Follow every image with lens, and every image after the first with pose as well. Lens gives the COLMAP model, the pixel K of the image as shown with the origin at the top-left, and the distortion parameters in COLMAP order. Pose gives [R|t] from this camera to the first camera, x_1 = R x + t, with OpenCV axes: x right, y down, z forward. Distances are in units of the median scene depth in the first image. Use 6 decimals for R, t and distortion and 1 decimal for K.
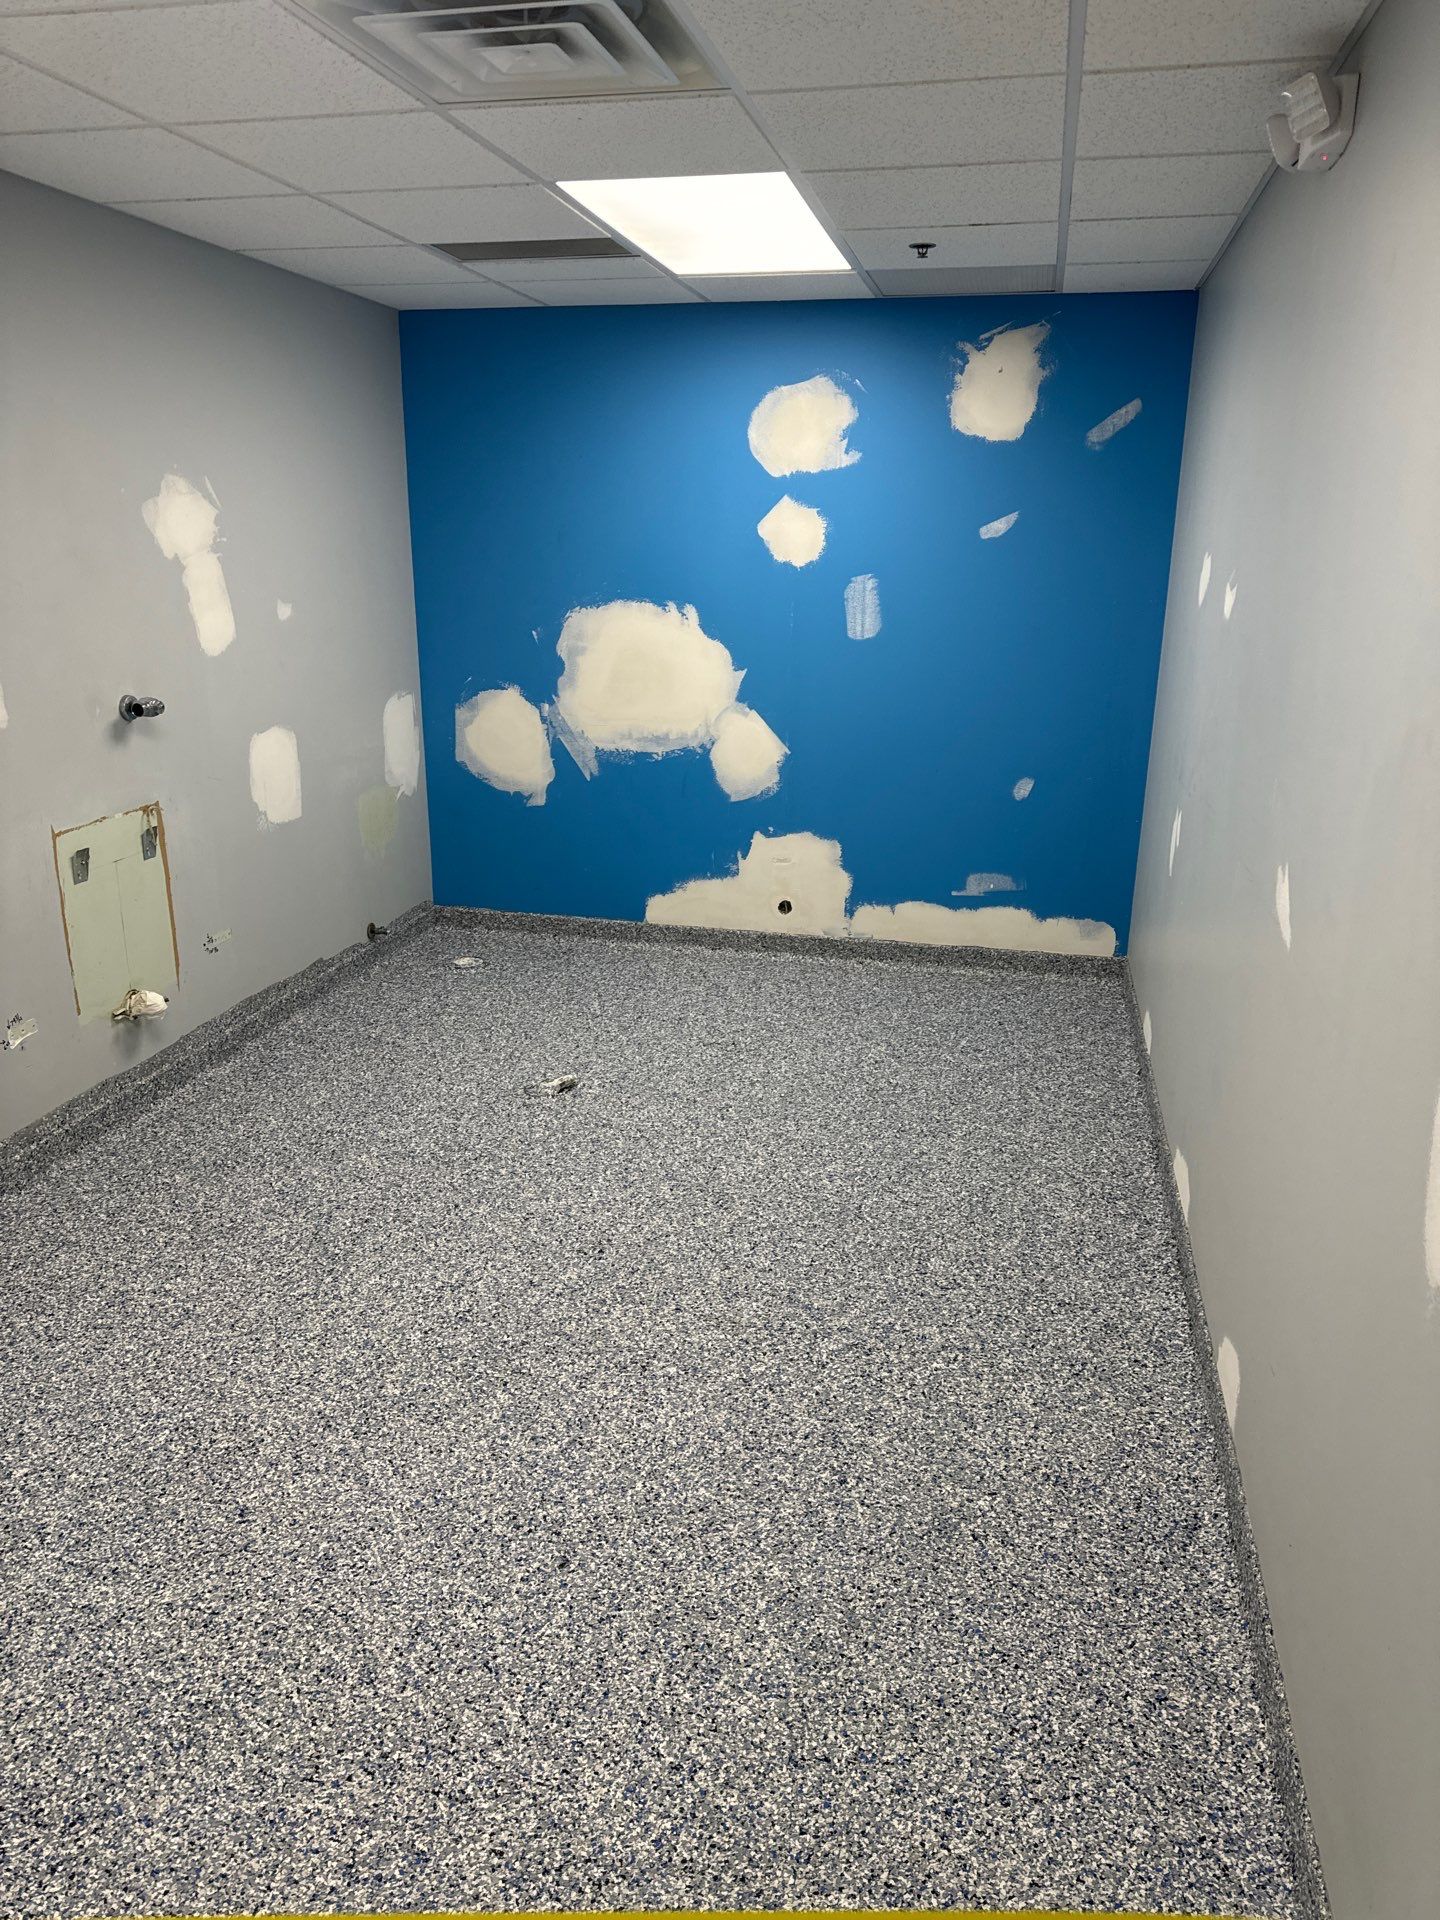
lens RADIAL K [[1344.1, 0, 724.2], [0, 1344.1, 955.1], [0, 0, 1]] dist [0.138936, -0.220514]
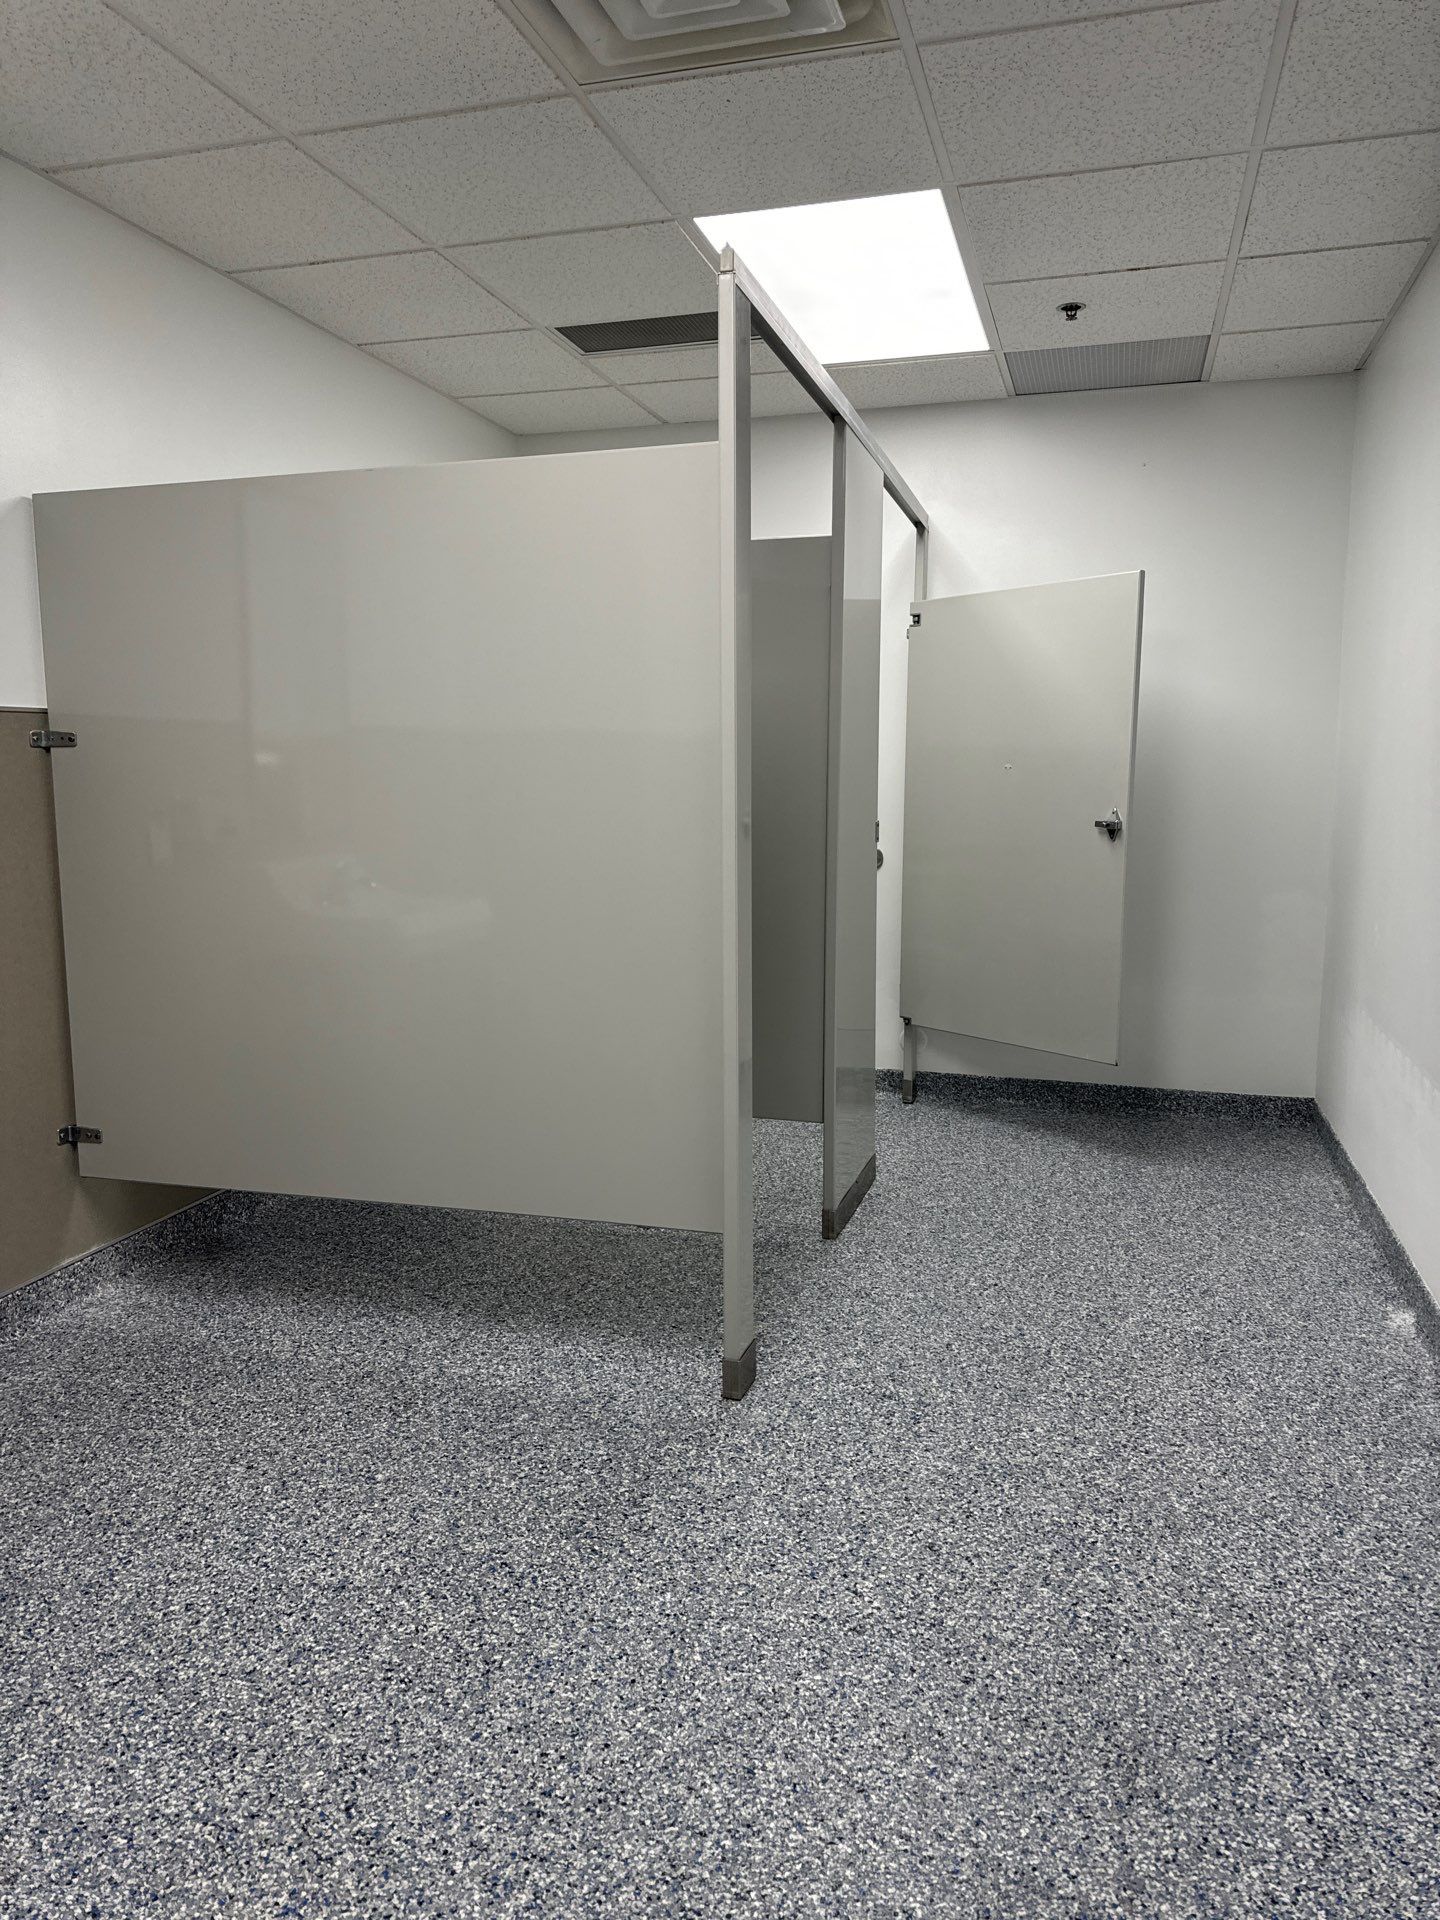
lens RADIAL K [[1375.6, 0, 717.0], [0, 1375.6, 951.2], [0, 0, 1]] dist [0.009371, -0.012075]
pose [[0.997806, -0.002893, -0.066145, -0.027555], [-0.007864, 0.986795, -0.161784, 0.055471], [0.065740, 0.161949, 0.984607, 0.091308]]
